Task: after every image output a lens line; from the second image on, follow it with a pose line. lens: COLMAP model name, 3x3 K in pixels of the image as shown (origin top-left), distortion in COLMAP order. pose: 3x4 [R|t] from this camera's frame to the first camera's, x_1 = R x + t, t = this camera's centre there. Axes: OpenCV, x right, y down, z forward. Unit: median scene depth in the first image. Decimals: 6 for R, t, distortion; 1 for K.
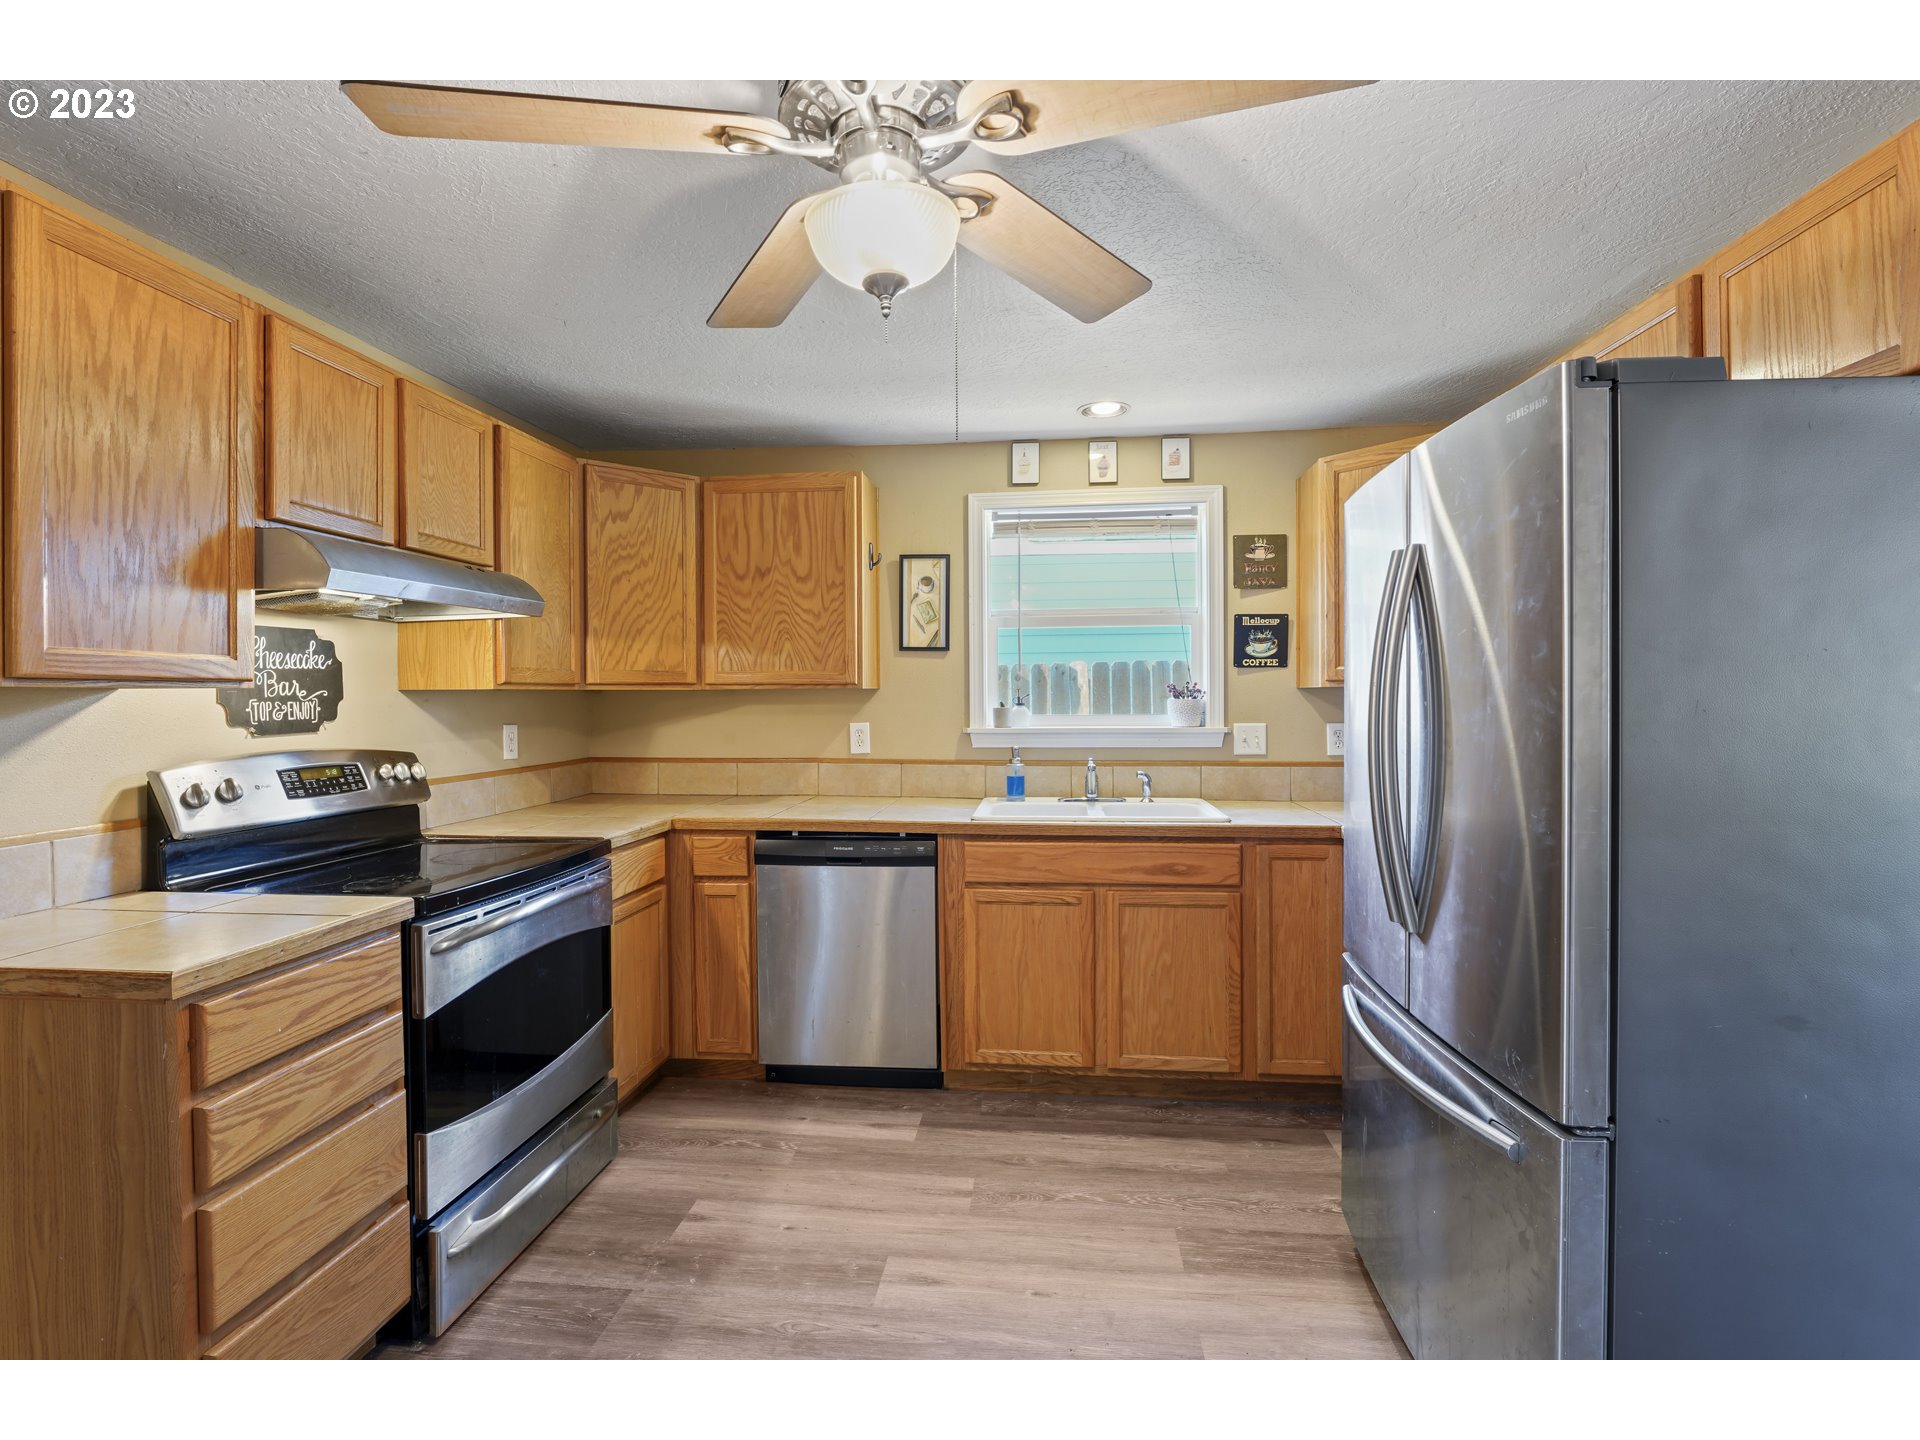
lens RADIAL K [[883.9, 0, 968.9], [0, 883.9, 699.6], [0, 0, 1]] dist [-0.014947, 0.000228]
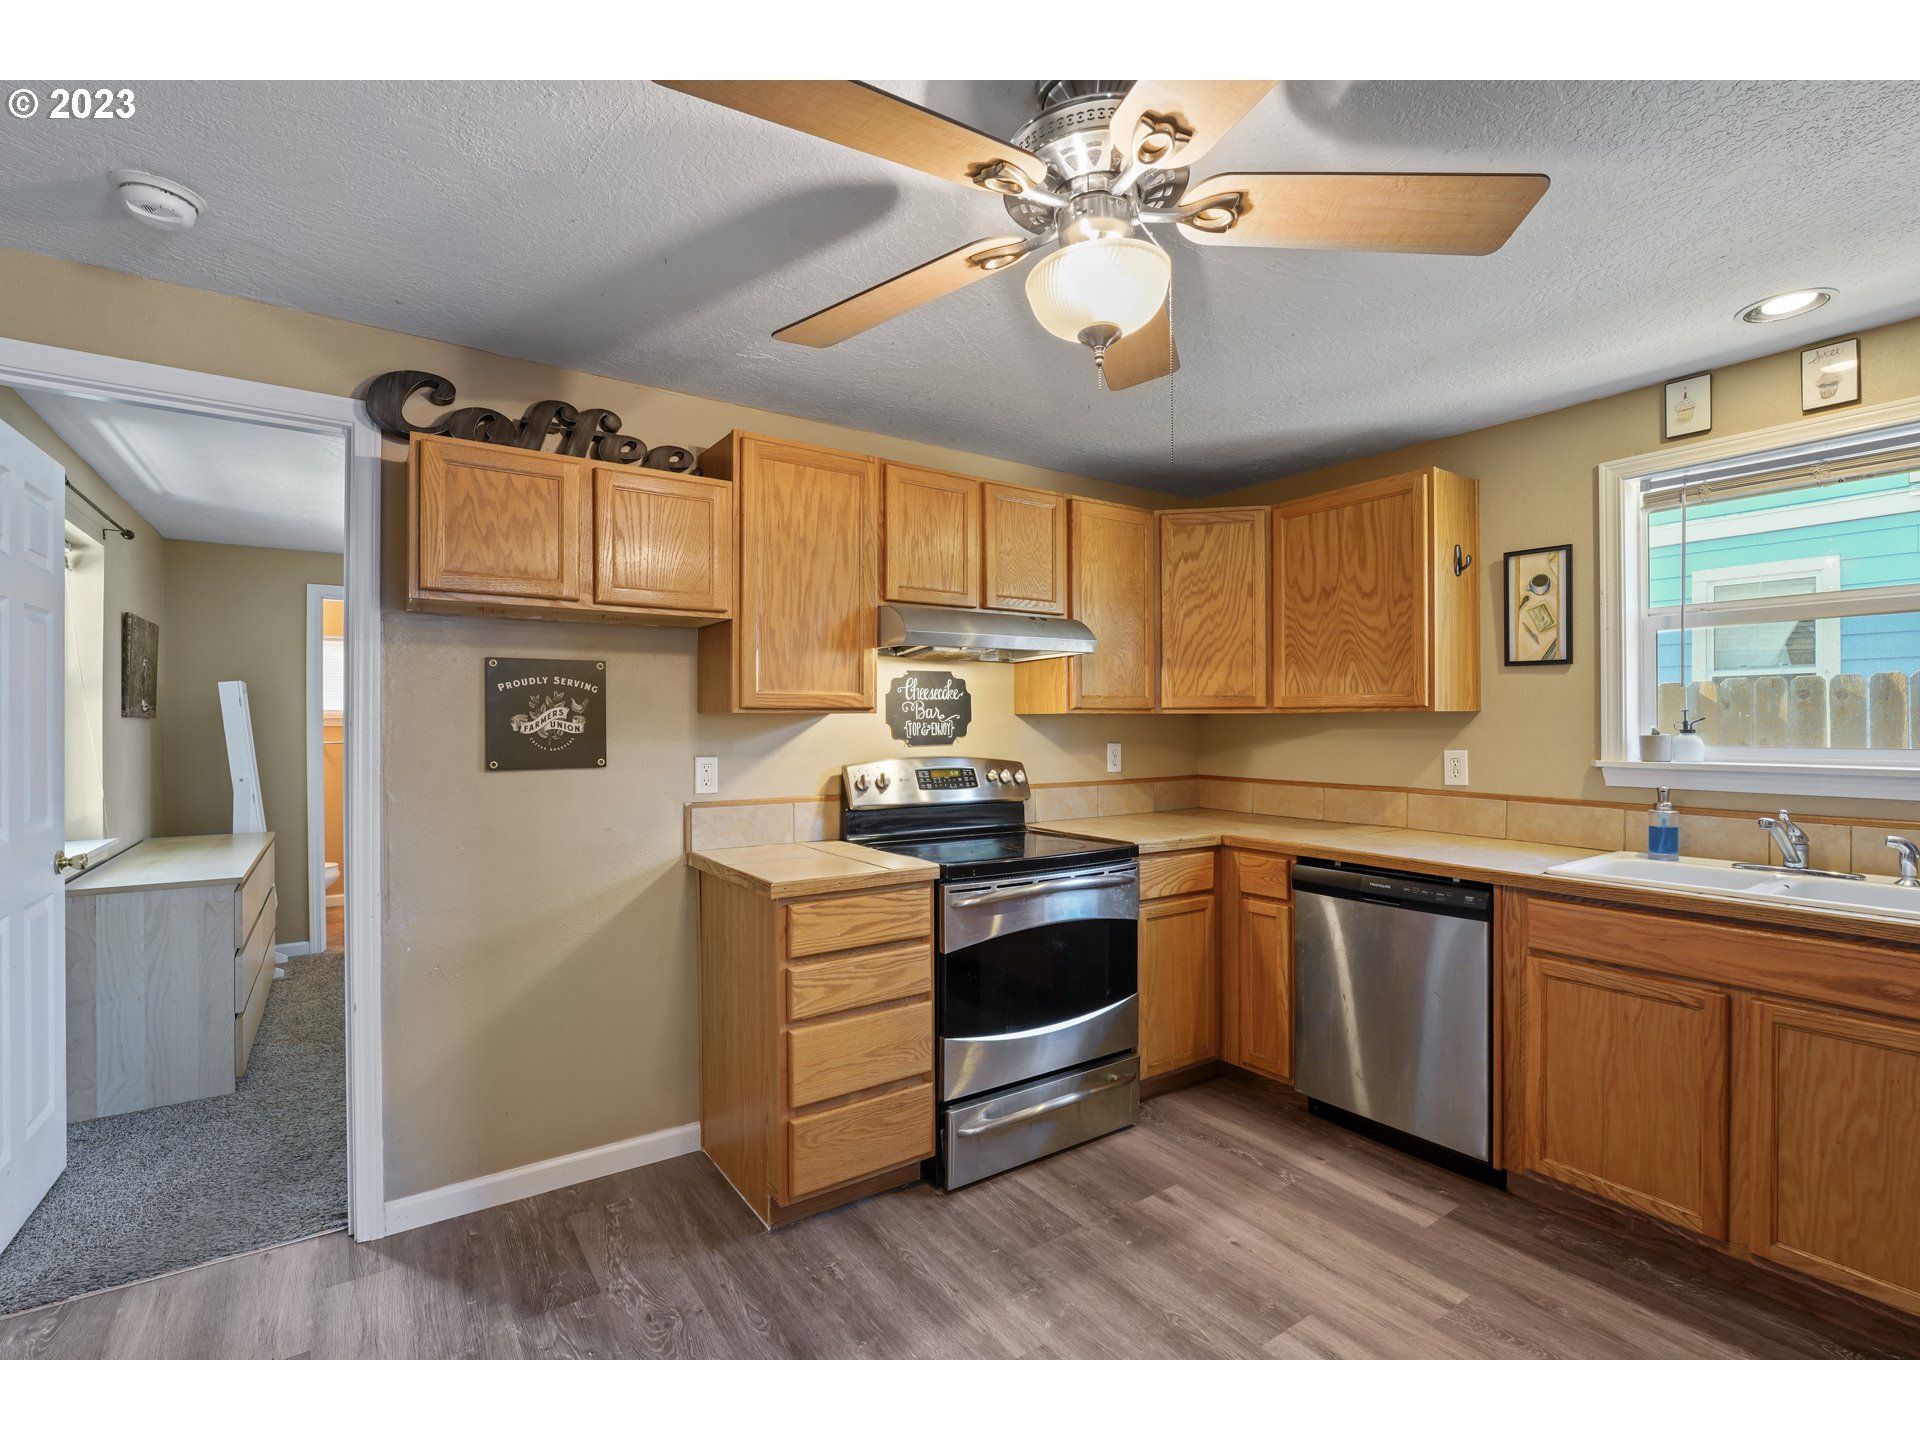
lens RADIAL K [[883.9, 0, 963.3], [0, 883.9, 723.5], [0, 0, 1]] dist [-0.014947, 0.000228]
pose [[0.649457, 0.004615, -0.760385, 0.289616], [-0.005235, 0.999985, 0.001598, 0.000760], [0.760381, 0.002943, 0.649471, 0.081127]]
